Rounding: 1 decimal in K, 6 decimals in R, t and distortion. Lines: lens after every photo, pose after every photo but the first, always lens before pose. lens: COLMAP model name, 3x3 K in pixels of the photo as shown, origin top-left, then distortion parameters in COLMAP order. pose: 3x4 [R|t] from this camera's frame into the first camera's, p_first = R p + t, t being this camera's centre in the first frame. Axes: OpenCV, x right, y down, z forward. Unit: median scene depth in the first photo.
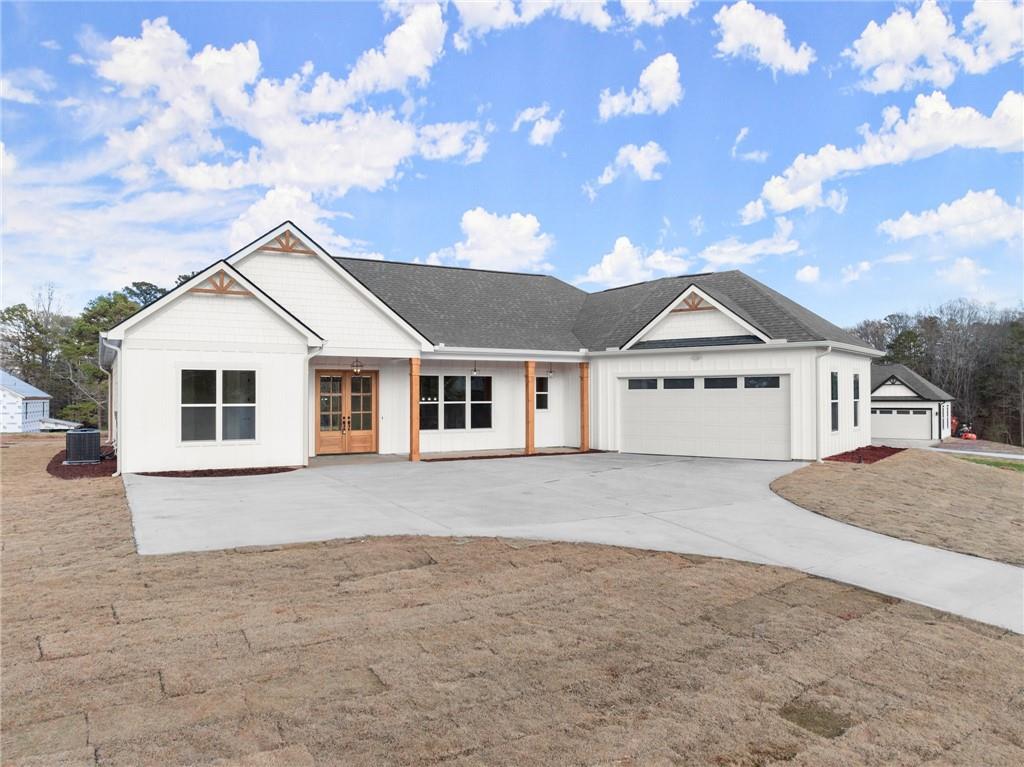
lens RADIAL K [[731.2, 0, 556.5], [0, 731.2, 381.7], [0, 0, 1]] dist [-0.057543, -0.000683]
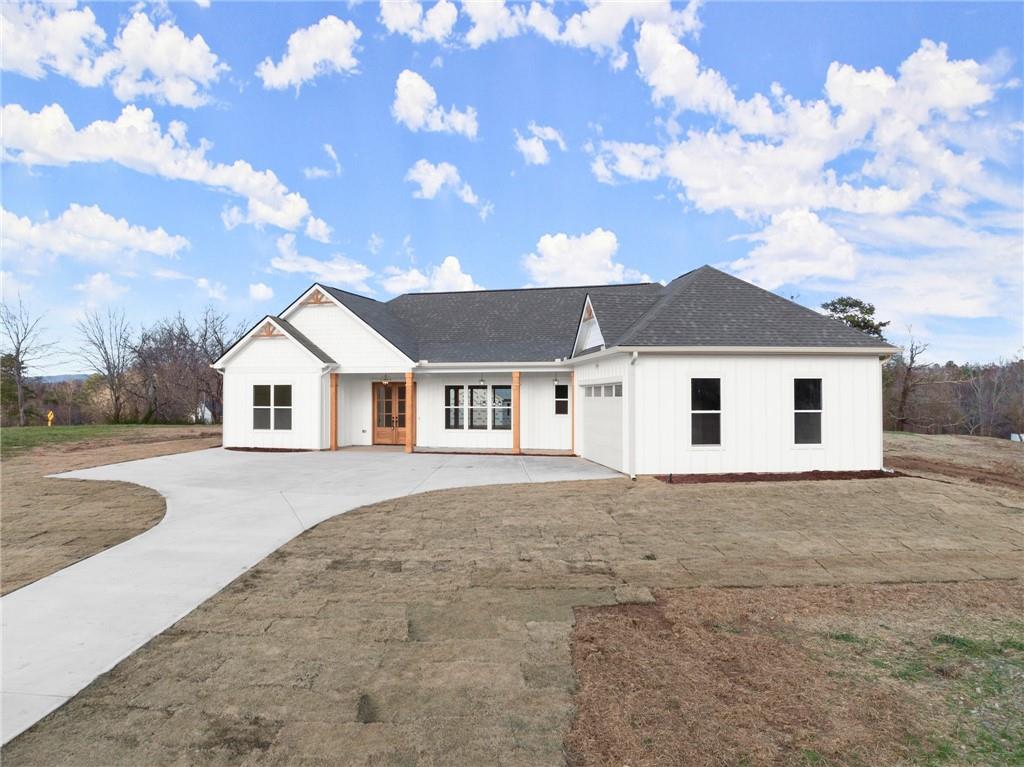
lens RADIAL K [[731.2, 0, 556.5], [0, 731.2, 381.7], [0, 0, 1]] dist [-0.057543, -0.000683]
pose [[0.707529, -0.012653, -0.706571, 0.881499], [0.010342, 0.999918, -0.007550, -0.003939], [0.706608, -0.001966, 0.707602, 0.260454]]
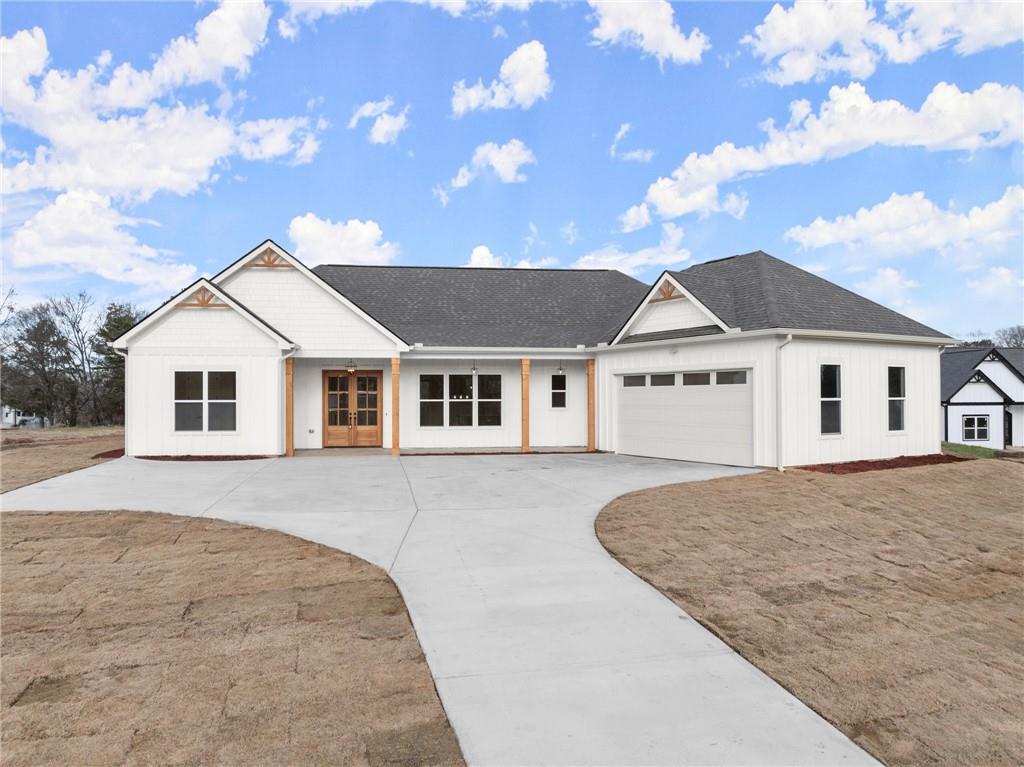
lens RADIAL K [[731.2, 0, 556.5], [0, 731.2, 381.7], [0, 0, 1]] dist [-0.057543, -0.000683]
pose [[0.924940, -0.008059, -0.380028, 0.414155], [0.007333, 0.999967, -0.003358, 0.007091], [0.380043, 0.000320, 0.924969, 0.104845]]
